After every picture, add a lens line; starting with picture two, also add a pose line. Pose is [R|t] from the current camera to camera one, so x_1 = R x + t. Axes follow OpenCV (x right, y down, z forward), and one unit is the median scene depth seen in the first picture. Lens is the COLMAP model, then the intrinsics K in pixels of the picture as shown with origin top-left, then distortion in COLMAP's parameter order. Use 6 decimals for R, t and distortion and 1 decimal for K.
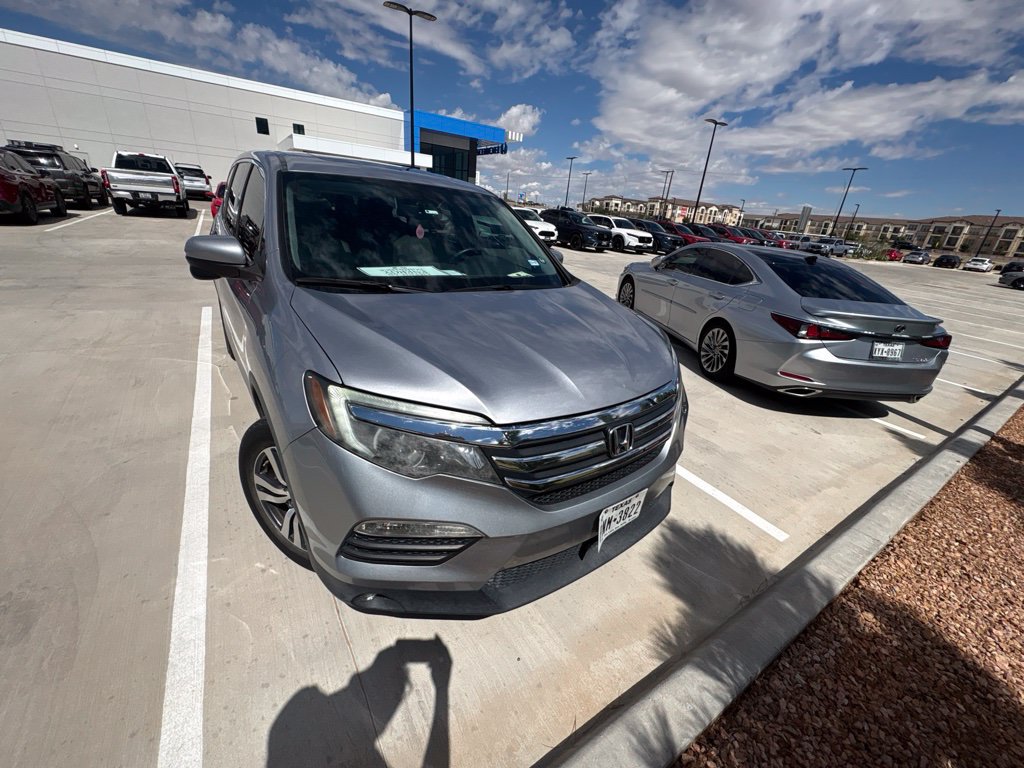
lens RADIAL K [[409.3, 0, 510.4], [0, 409.3, 379.8], [0, 0, 1]] dist [-0.001842, -0.000084]
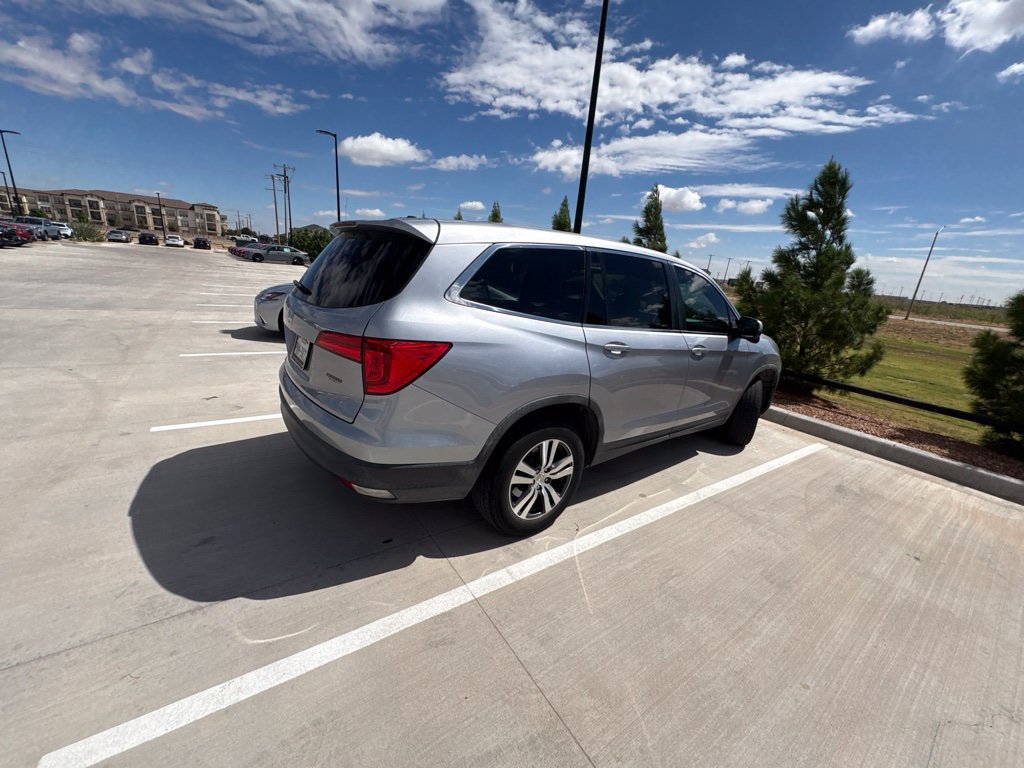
lens RADIAL K [[405.3, 0, 511.6], [0, 405.3, 386.9], [0, 0, 1]] dist [0.000795, -0.000135]
pose [[-0.012611, -0.374618, 0.927093, -1.219388], [0.300089, 0.883010, 0.360887, -0.513471], [-0.953828, 0.282762, 0.101283, 0.940309]]
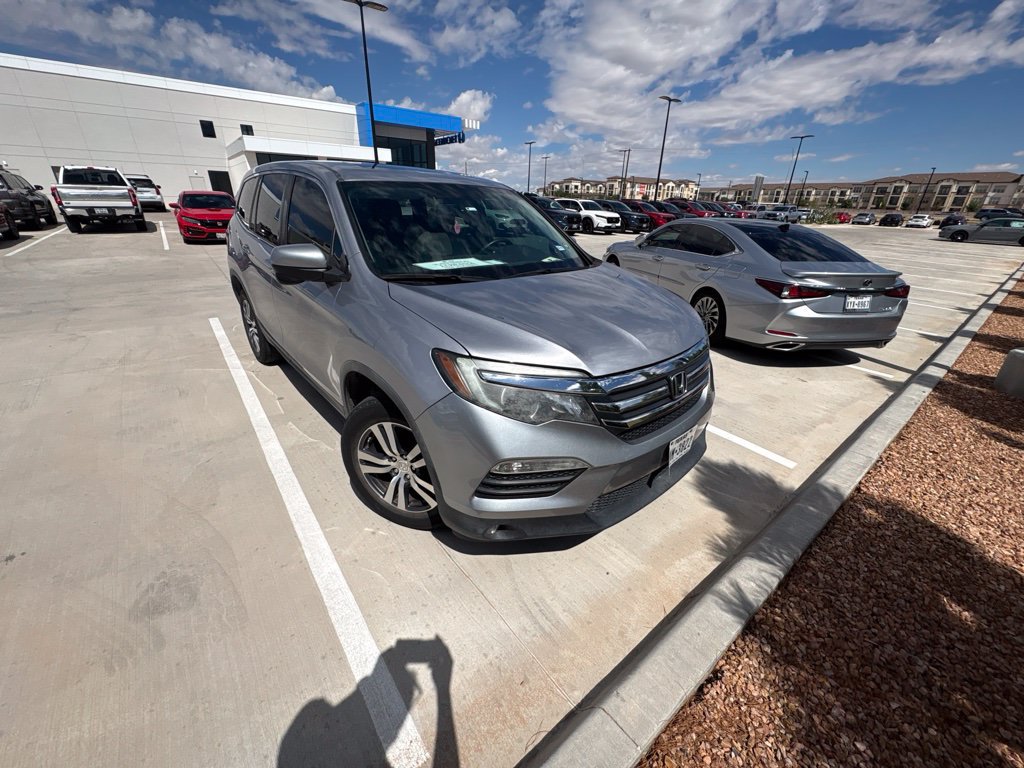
lens RADIAL K [[408.5, 0, 510.5], [0, 408.5, 381.4], [0, 0, 1]] dist [-0.002806, 0.000360]
pose [[0.994003, -0.093918, 0.056015, -0.115611], [0.092271, 0.995242, 0.031299, 0.019297], [-0.058688, -0.025943, 0.997939, -0.076435]]
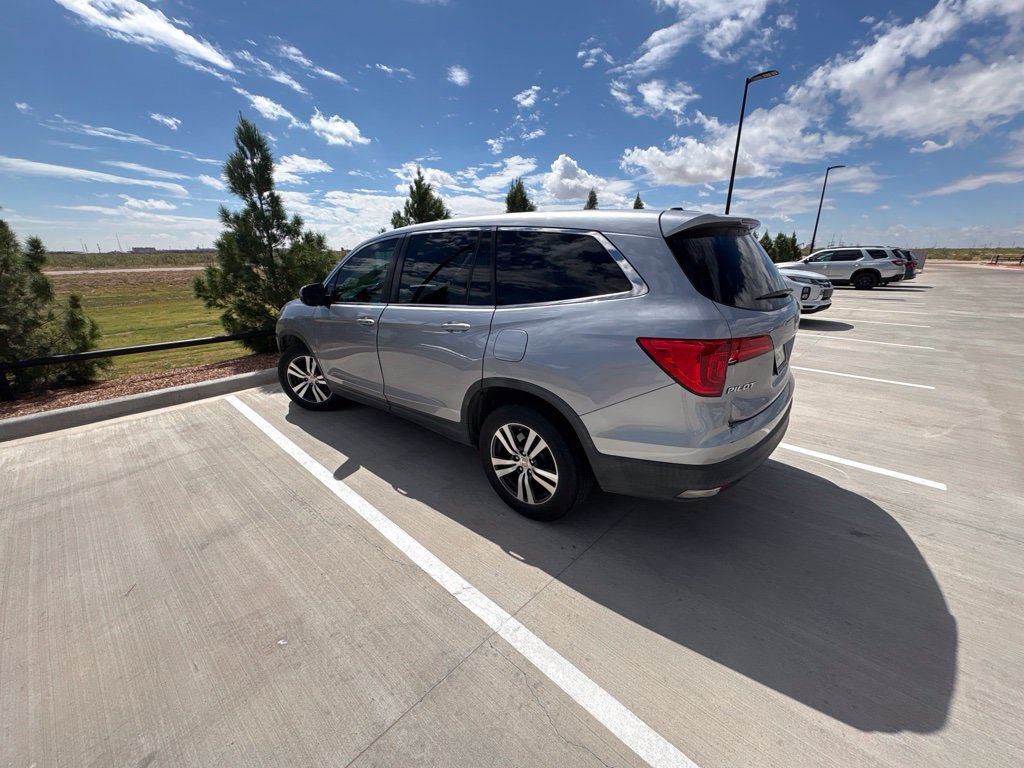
lens RADIAL K [[405.3, 0, 511.6], [0, 405.3, 386.9], [0, 0, 1]] dist [0.000795, -0.000135]
pose [[-0.970636, -0.006351, -0.240470, -0.126445], [-0.160972, 0.759998, 0.629675, -0.710275], [0.178758, 0.649894, -0.738703, 1.673102]]
